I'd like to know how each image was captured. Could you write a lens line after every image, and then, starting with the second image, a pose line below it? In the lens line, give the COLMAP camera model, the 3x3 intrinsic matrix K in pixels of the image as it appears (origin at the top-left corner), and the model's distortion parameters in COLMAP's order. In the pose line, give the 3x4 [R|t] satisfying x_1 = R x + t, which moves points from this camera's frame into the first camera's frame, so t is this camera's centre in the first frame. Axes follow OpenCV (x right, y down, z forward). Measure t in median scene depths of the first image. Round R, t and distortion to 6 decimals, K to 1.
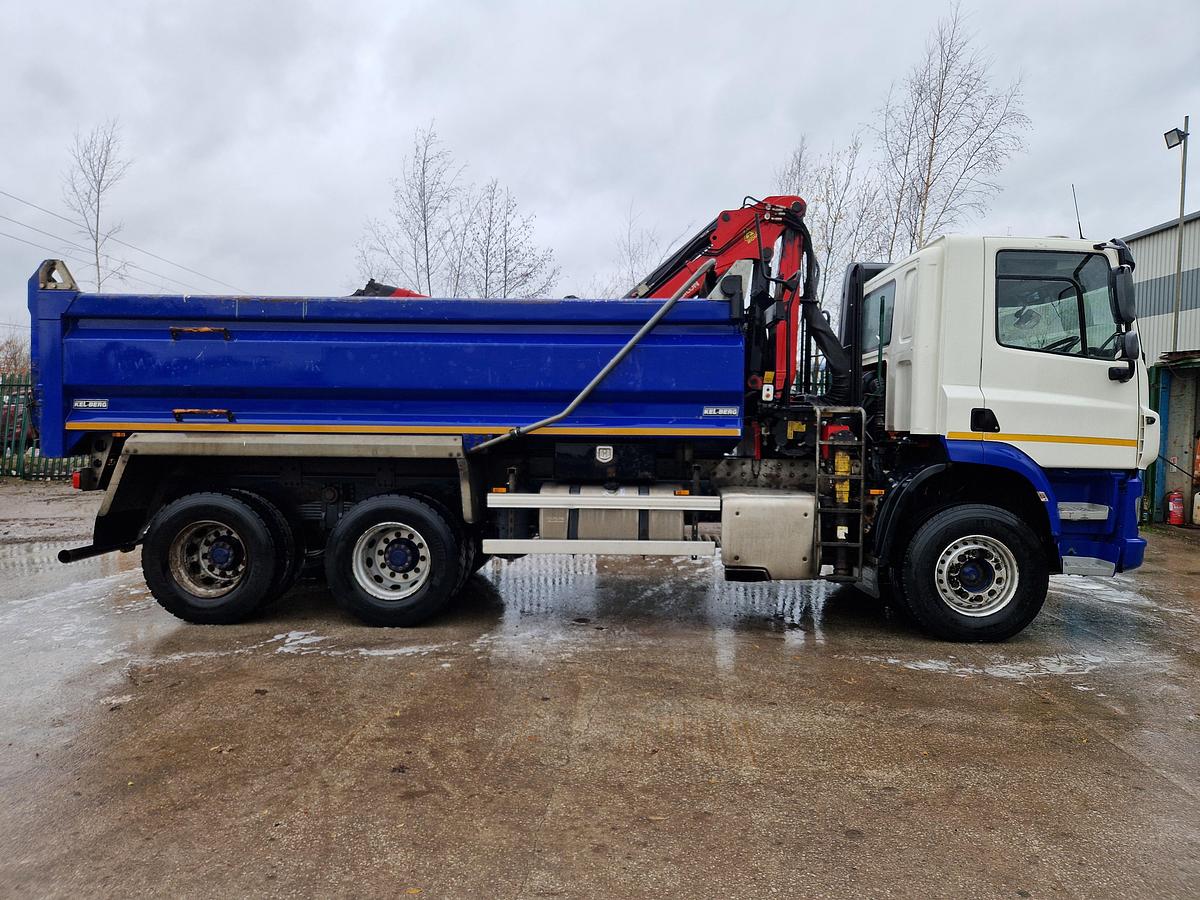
lens RADIAL K [[803.2, 0, 598.6], [0, 803.2, 447.5], [0, 0, 1]] dist [0.074522, -0.060453]
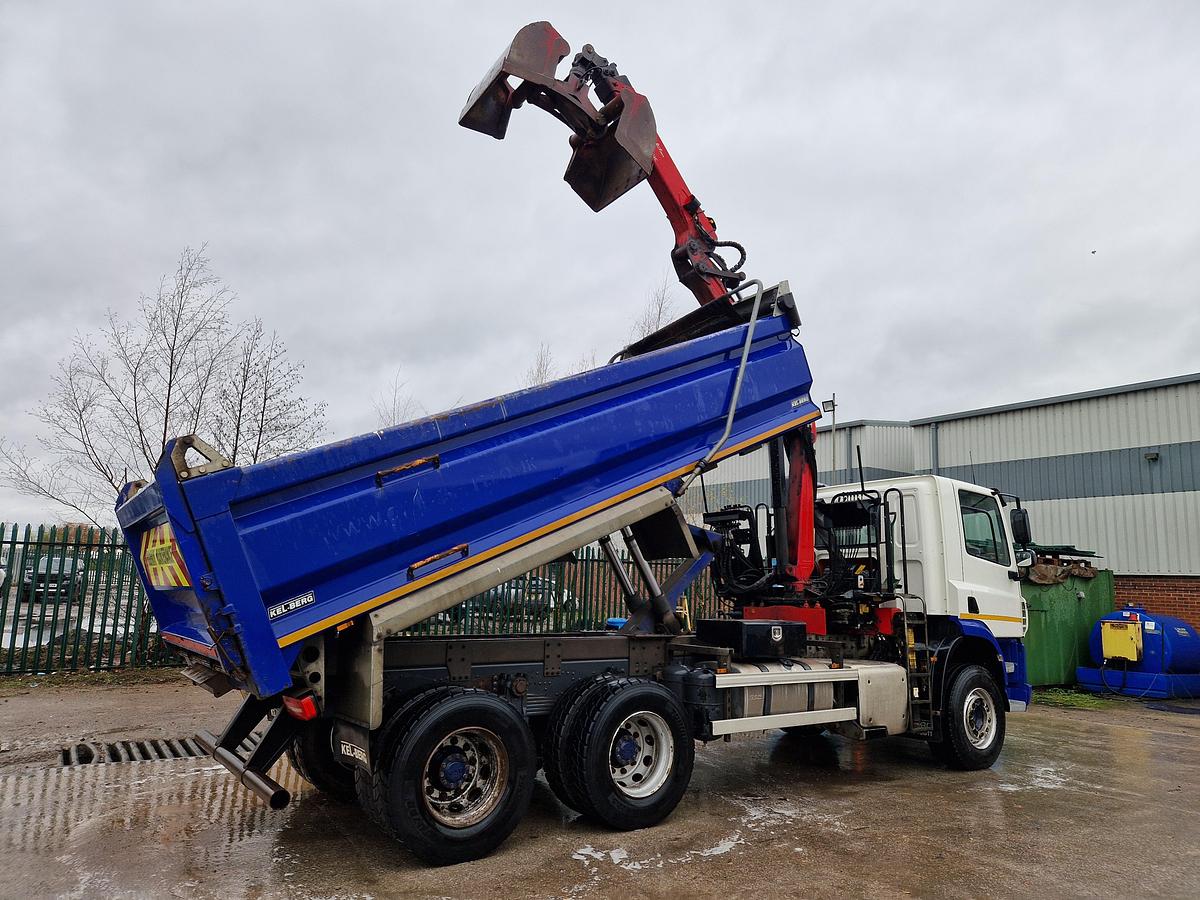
lens RADIAL K [[803.2, 0, 610.1], [0, 803.2, 456.3], [0, 0, 1]] dist [0.074522, -0.060453]
pose [[0.790416, 0.108111, 0.602955, -0.915444], [0.007857, 0.982432, -0.186453, -0.027933], [-0.612520, 0.152113, 0.775681, 0.224938]]
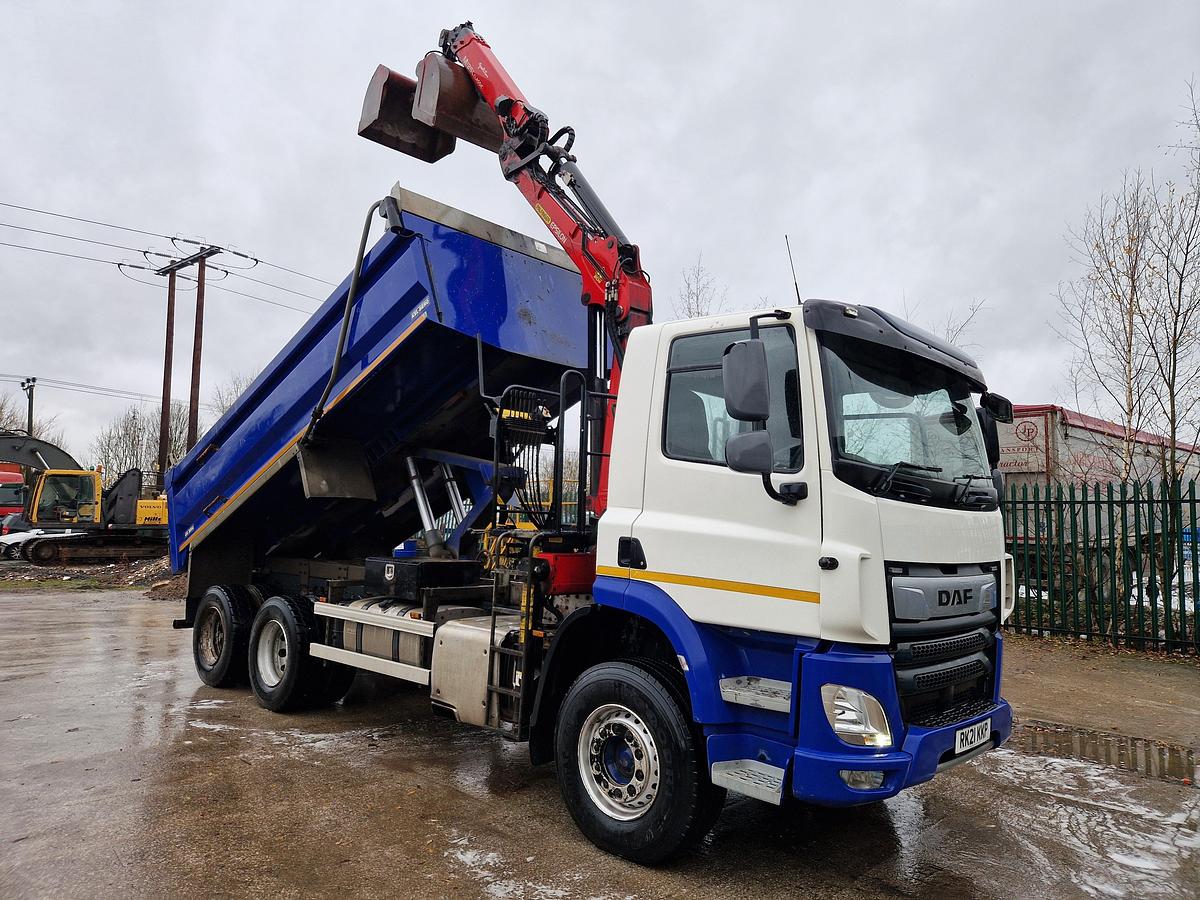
lens RADIAL K [[803.2, 0, 598.1], [0, 803.2, 439.5], [0, 0, 1]] dist [0.074522, -0.060453]
pose [[0.748407, -0.055177, -0.660940, 0.942765], [-0.044863, 0.990040, -0.133451, -0.035843], [0.661720, 0.129527, 0.738478, 0.384216]]
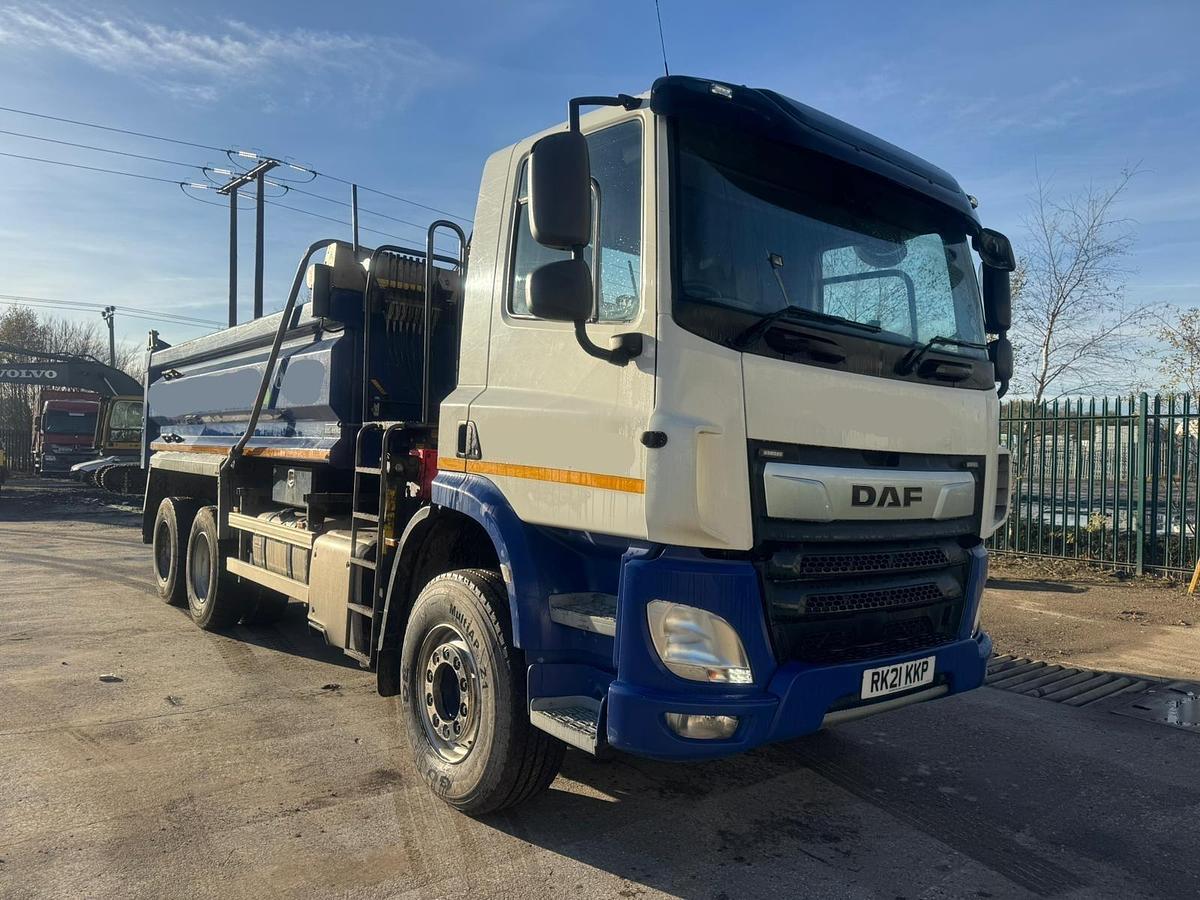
lens RADIAL K [[847.7, 0, 598.9], [0, 847.7, 456.6], [0, 0, 1]] dist [0.054338, -0.025580]
pose [[0.651899, 0.012074, -0.758210, 0.998300], [-0.051665, 0.998257, -0.028525, -0.007426], [0.756544, 0.057769, 0.651387, 0.643637]]
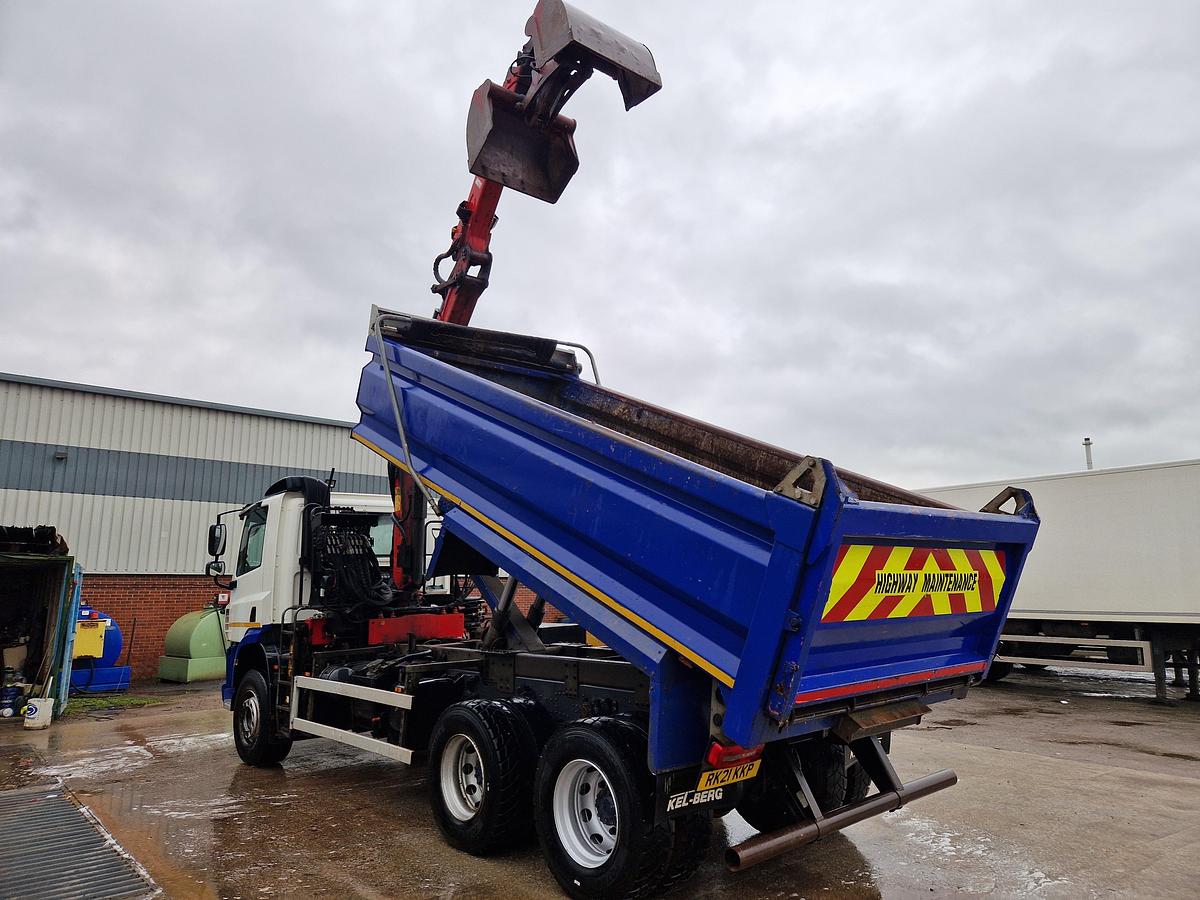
lens RADIAL K [[803.2, 0, 606.2], [0, 803.2, 445.4], [0, 0, 1]] dist [0.074522, -0.060453]
pose [[-0.666559, 0.126927, 0.734567, -1.128613], [0.033329, 0.989487, -0.140732, -0.118275], [-0.744707, -0.069324, -0.663782, 1.925966]]
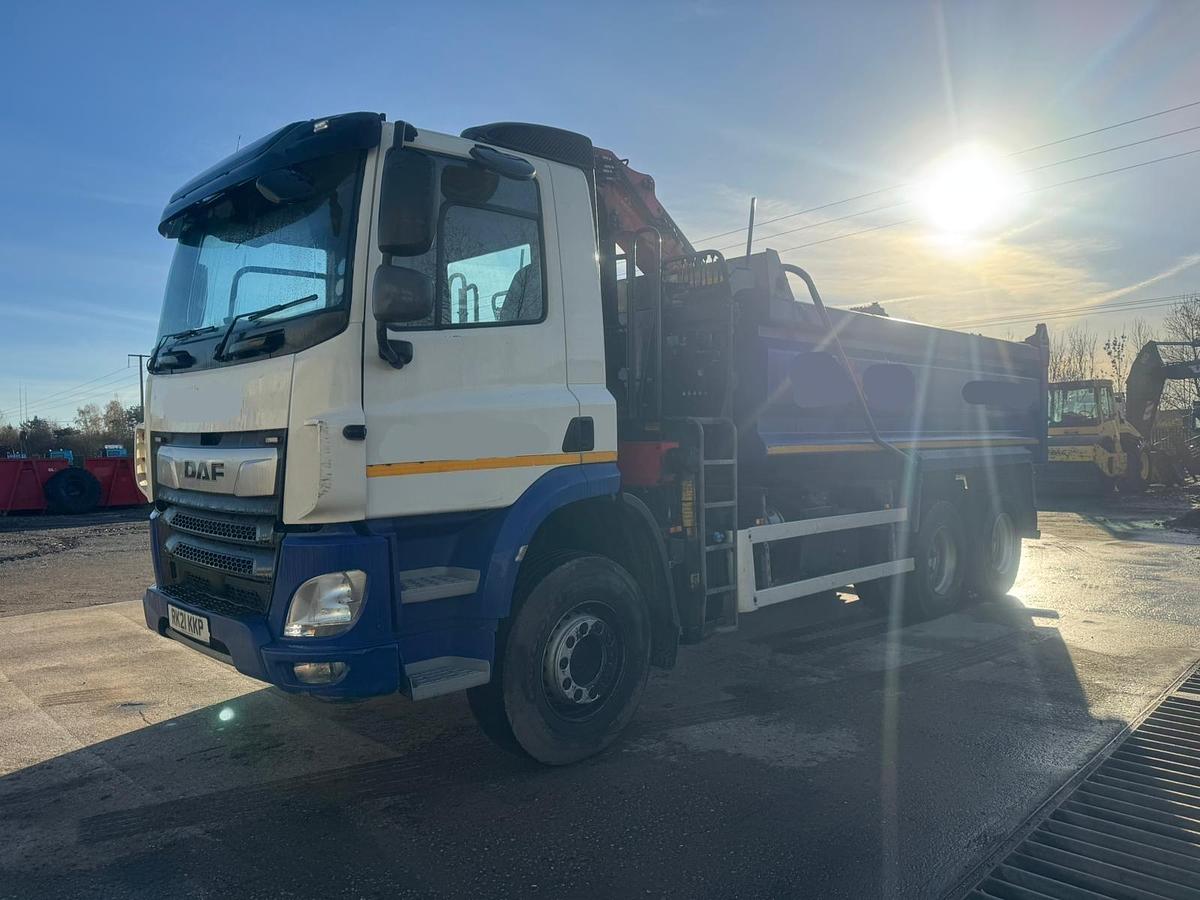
lens RADIAL K [[847.7, 0, 605.8], [0, 847.7, 457.1], [0, 0, 1]] dist [0.054338, -0.025580]
pose [[-0.699112, 0.013238, -0.714890, 0.950506], [-0.016873, 0.999245, 0.035004, -0.047603], [0.714813, 0.036534, -0.698361, 1.880562]]
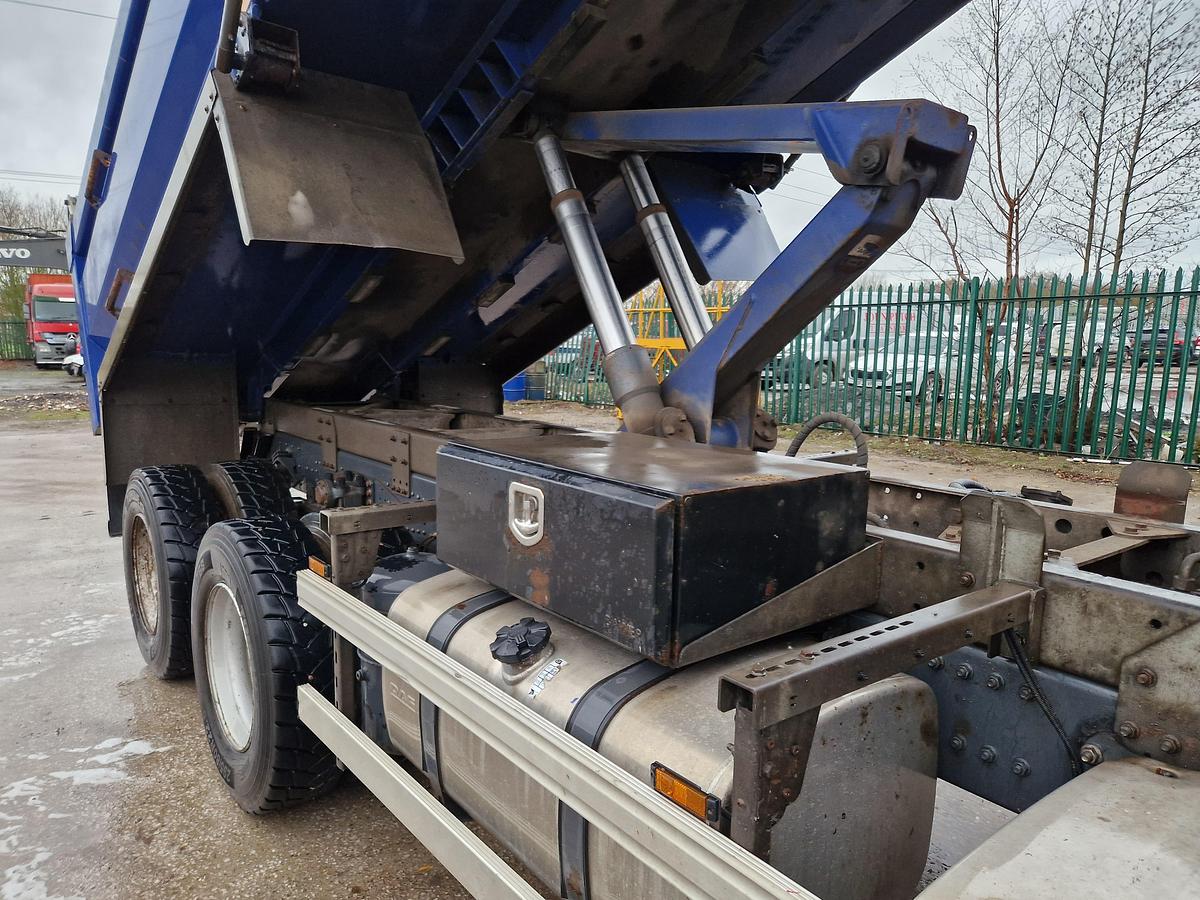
lens RADIAL K [[803.2, 0, 588.6], [0, 803.2, 458.4], [0, 0, 1]] dist [0.074522, -0.060453]
pose [[0.656712, 0.115657, -0.745220, 0.222869], [-0.039734, 0.992104, 0.118958, -0.044090], [0.753094, -0.048510, 0.656122, 0.860729]]
